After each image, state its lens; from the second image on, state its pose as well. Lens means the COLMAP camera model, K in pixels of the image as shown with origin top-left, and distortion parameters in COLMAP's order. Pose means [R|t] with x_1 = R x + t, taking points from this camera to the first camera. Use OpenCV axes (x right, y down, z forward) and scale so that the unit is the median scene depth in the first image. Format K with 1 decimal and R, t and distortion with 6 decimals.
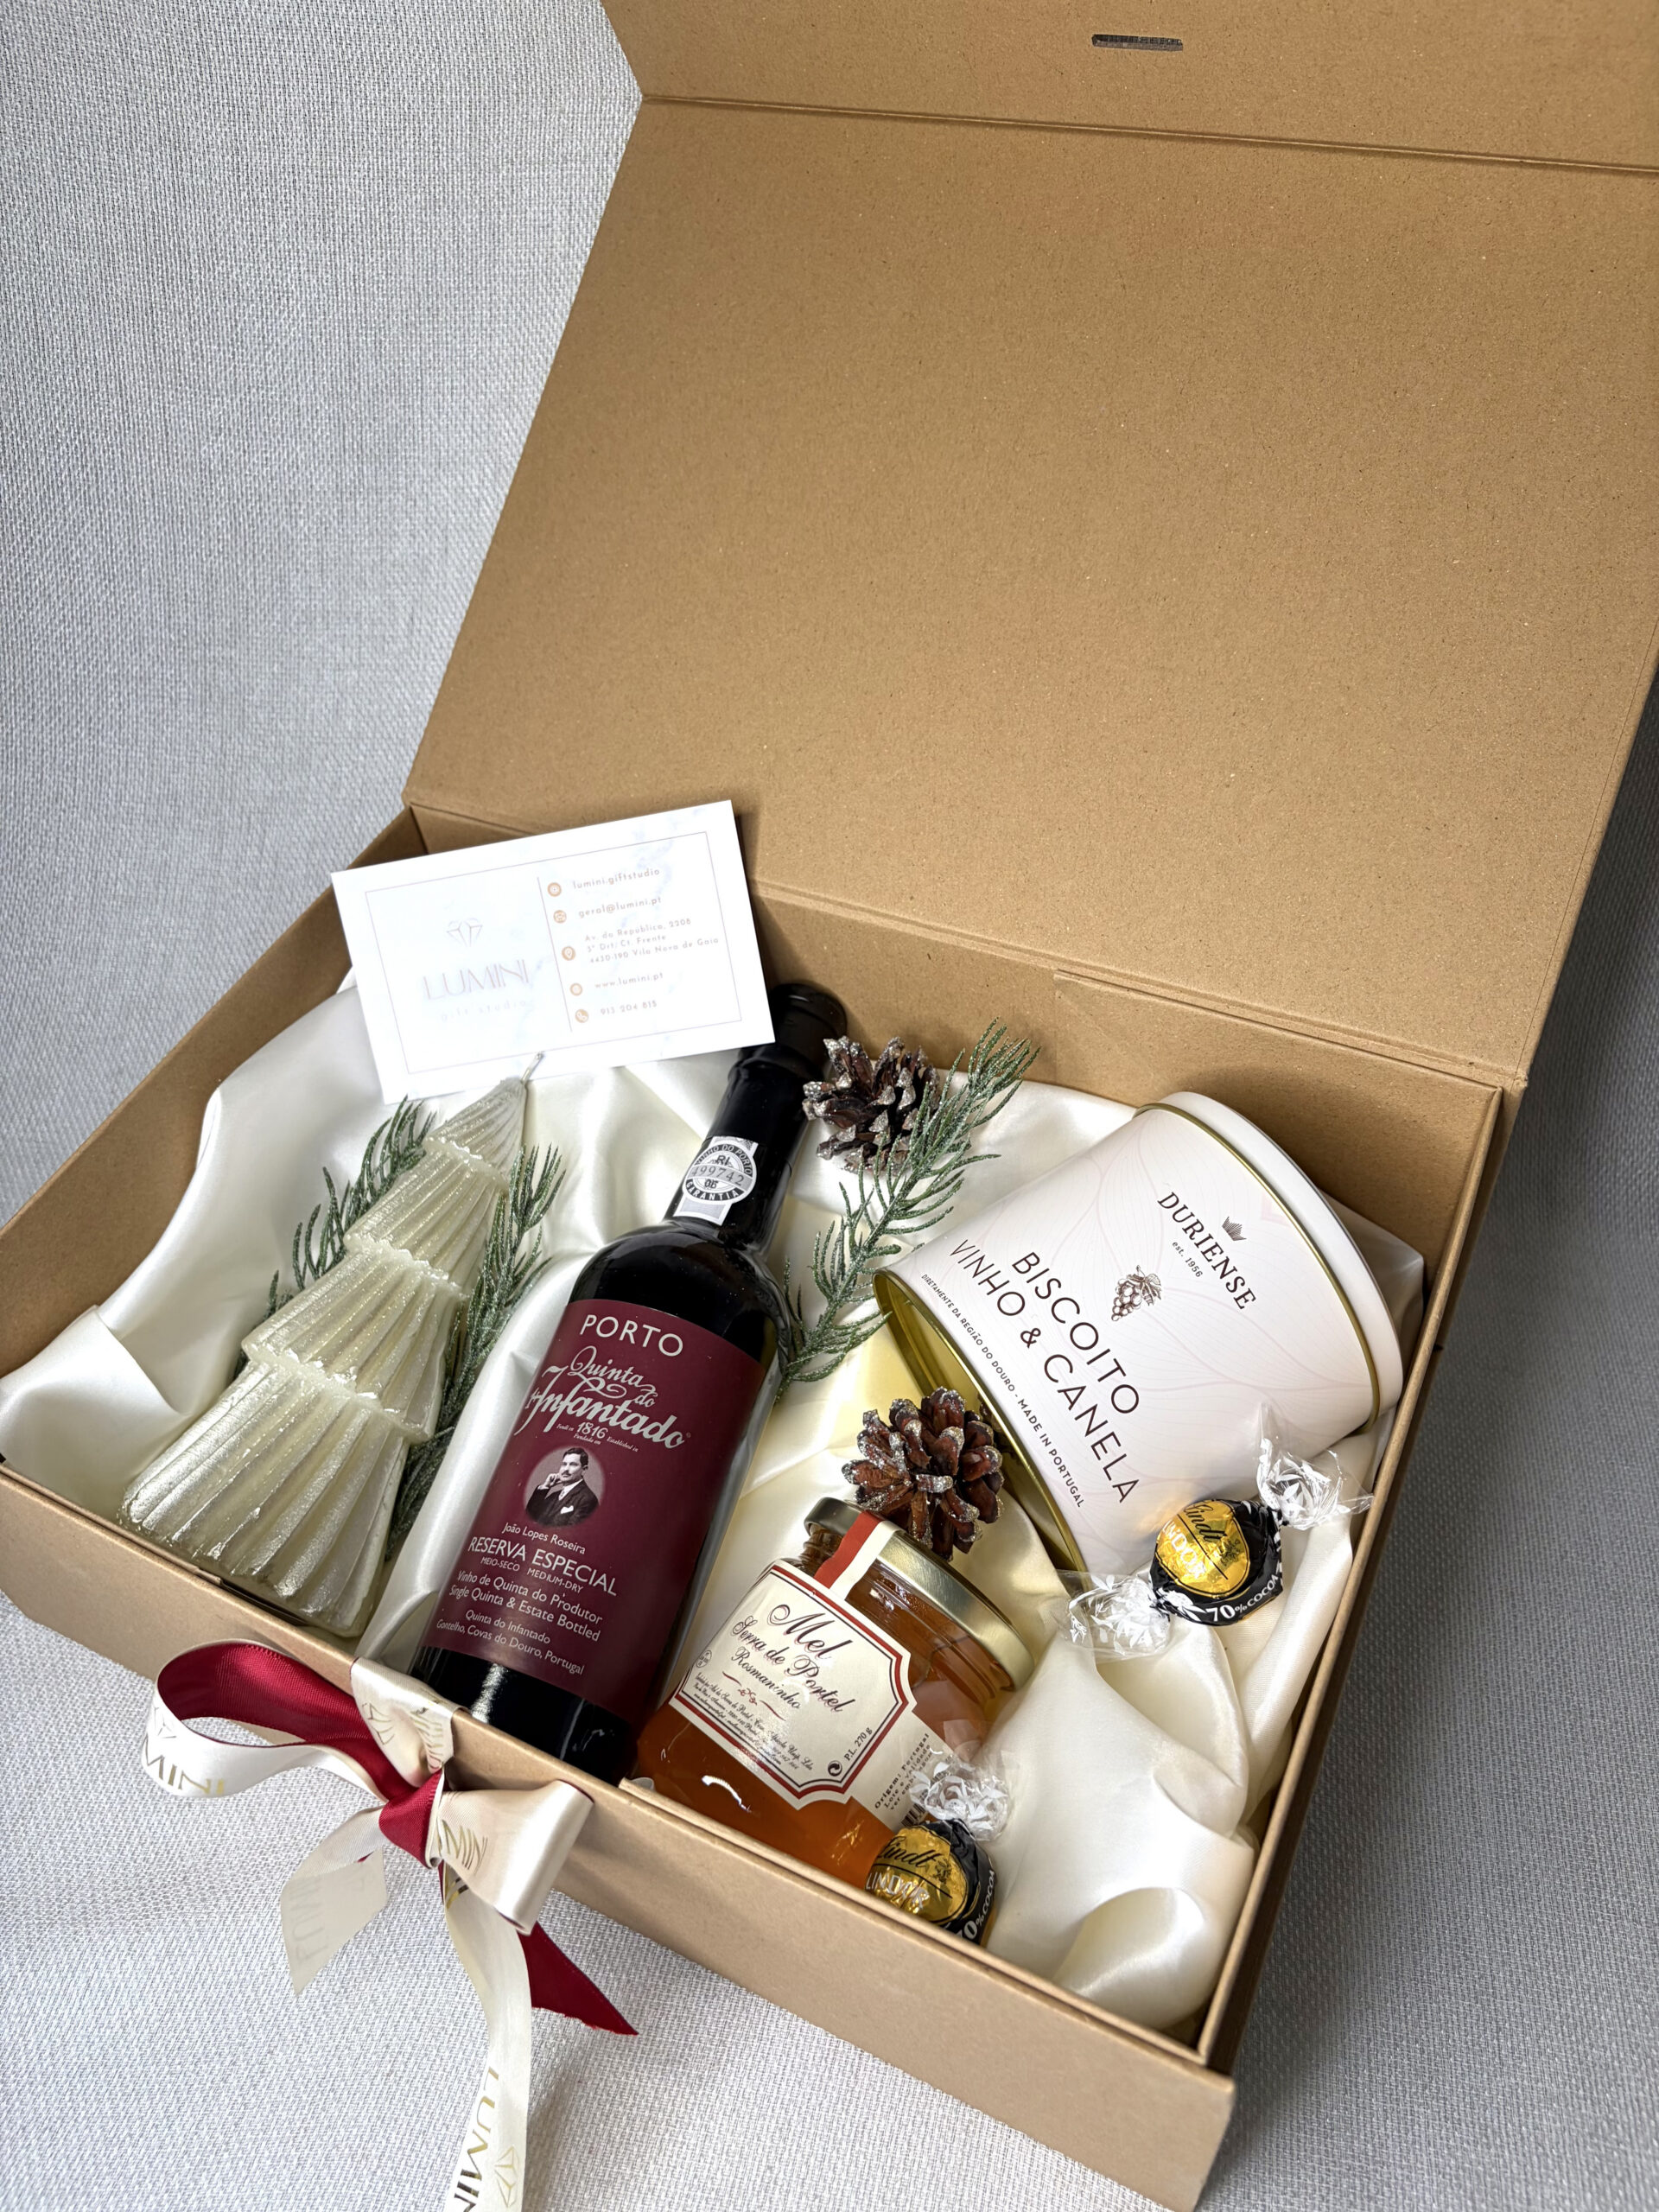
lens RADIAL K [[1662.4, 0, 828.7], [0, 1662.4, 1106.4], [0, 0, 1]] dist [-0.018966, 0.000604]
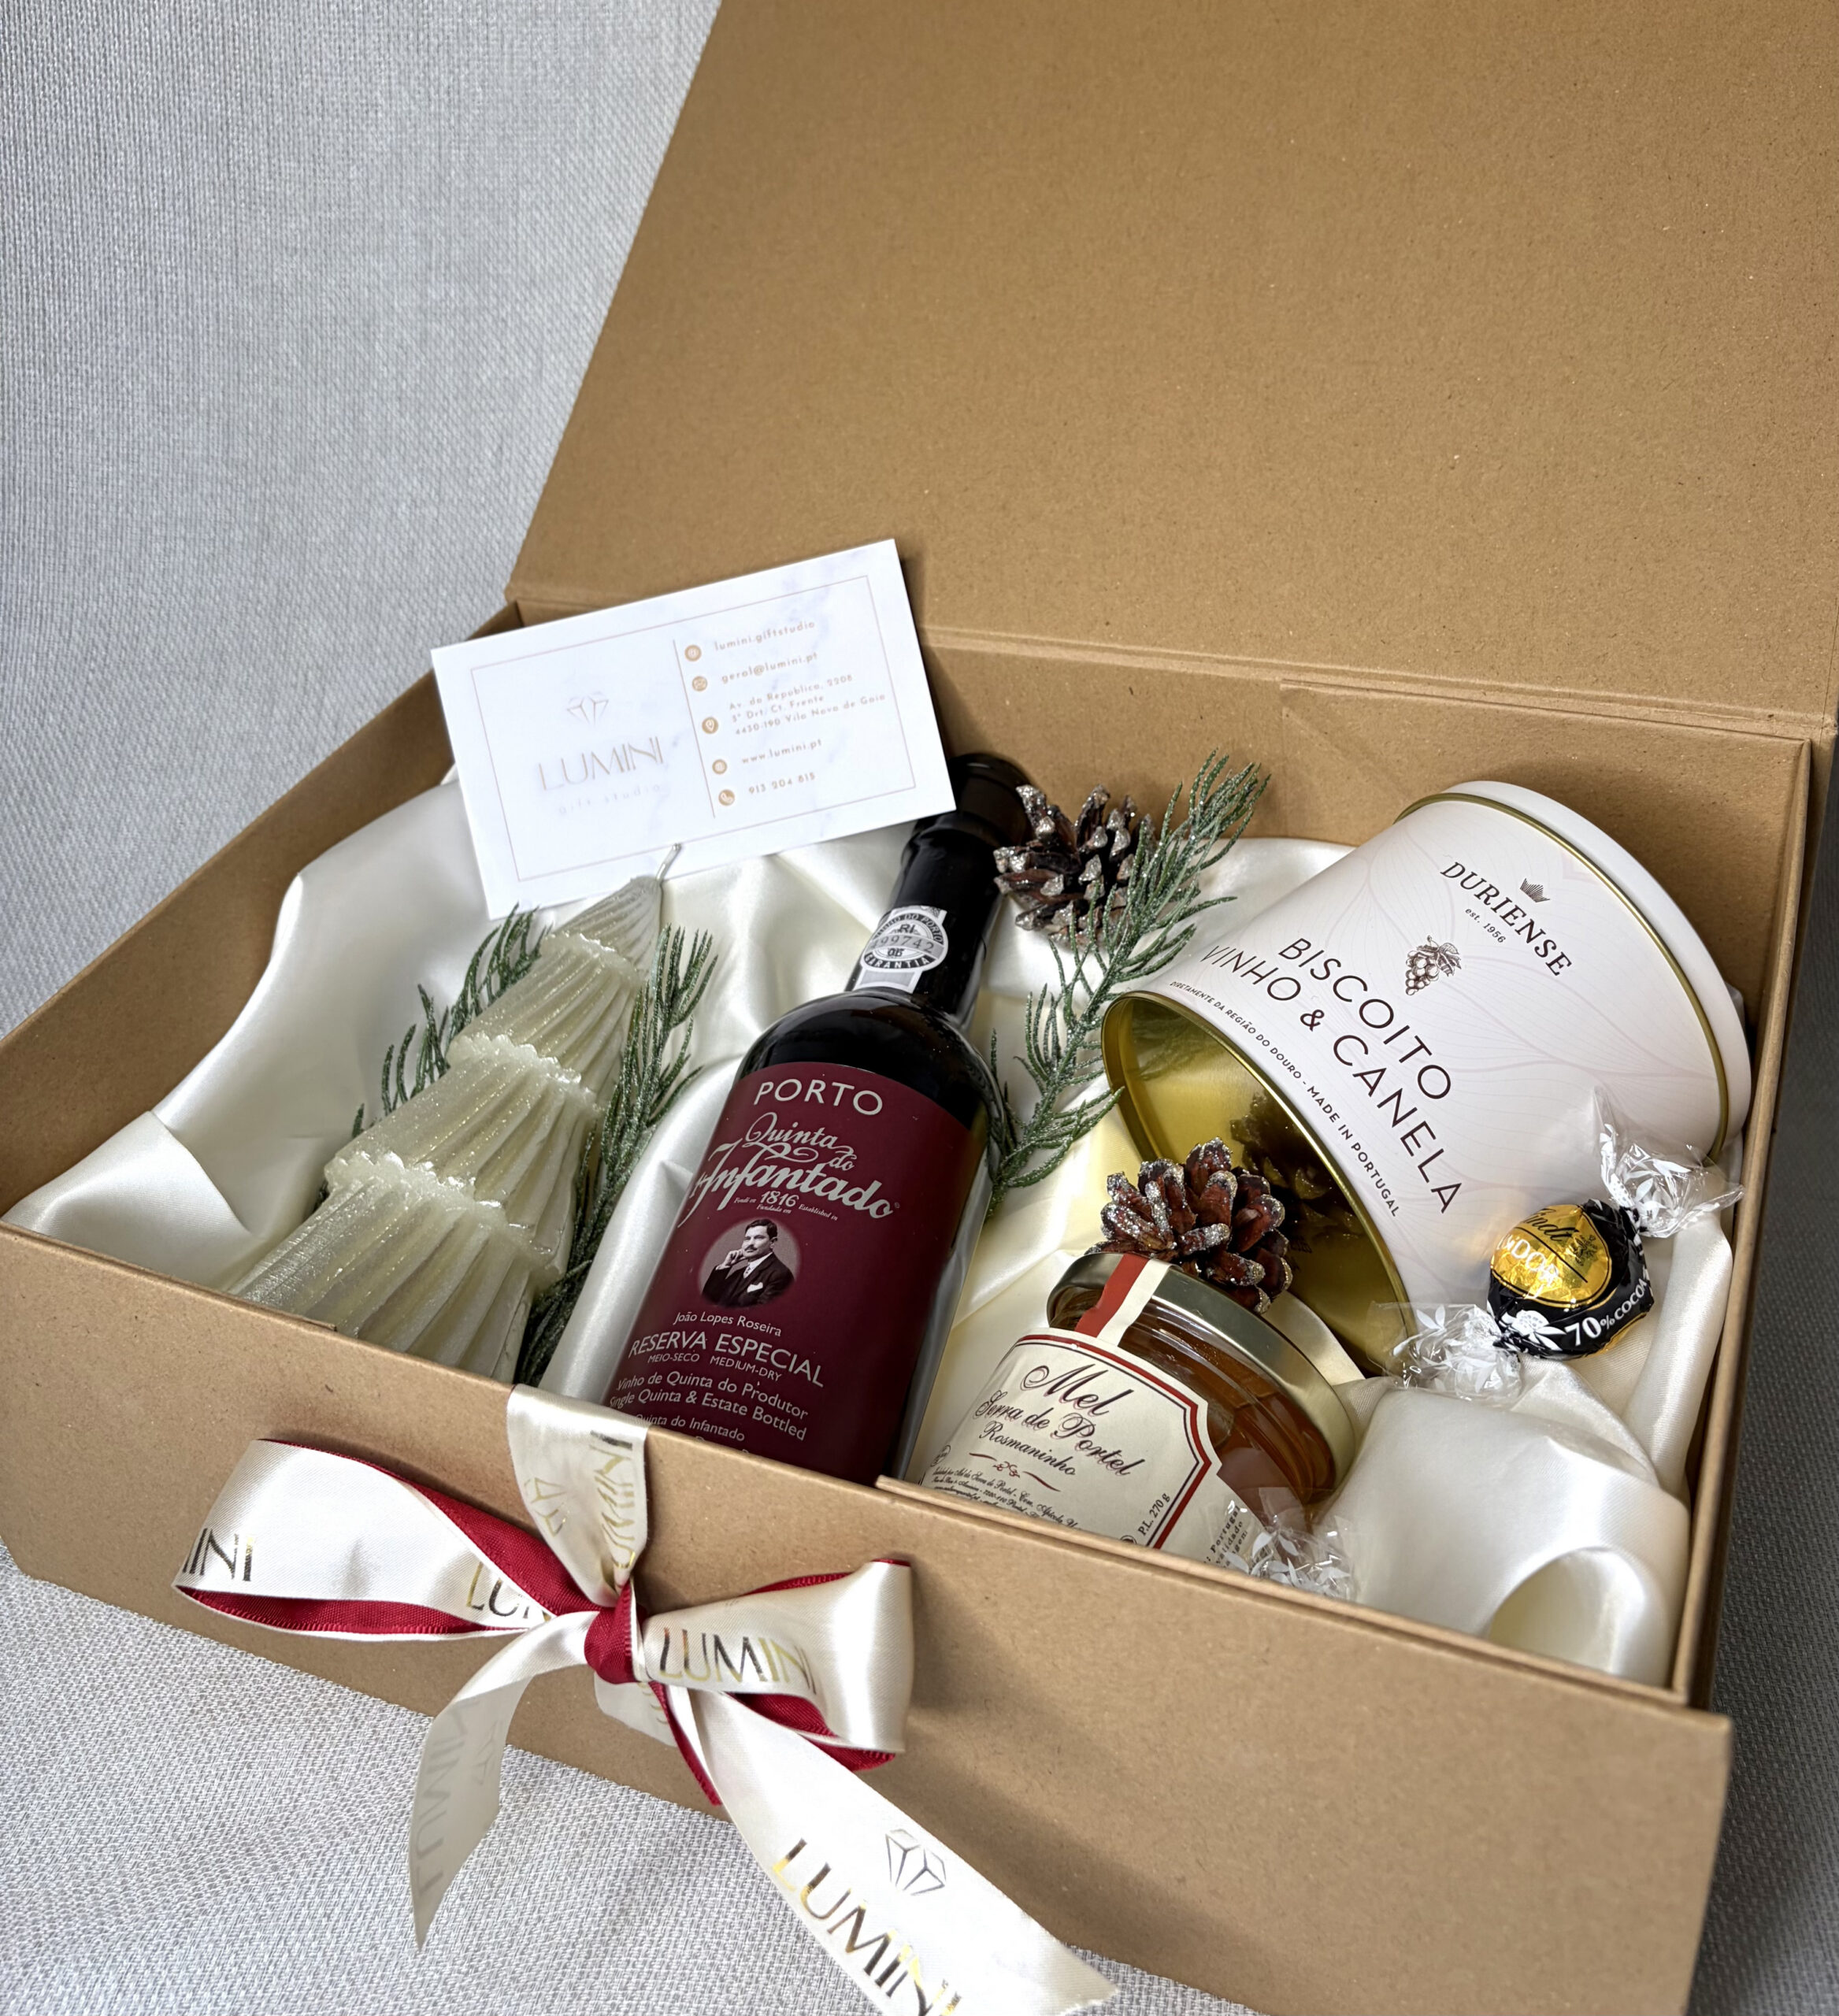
lens RADIAL K [[2052.3, 0, 918.5], [0, 2052.3, 1007.3], [0, 0, 1]] dist [-0.023707, 0.000000]
pose [[0.997859, -0.047472, 0.044983, -0.110595], [0.057286, 0.966284, -0.251024, 0.344452], [-0.031550, 0.253063, 0.966935, 0.007662]]
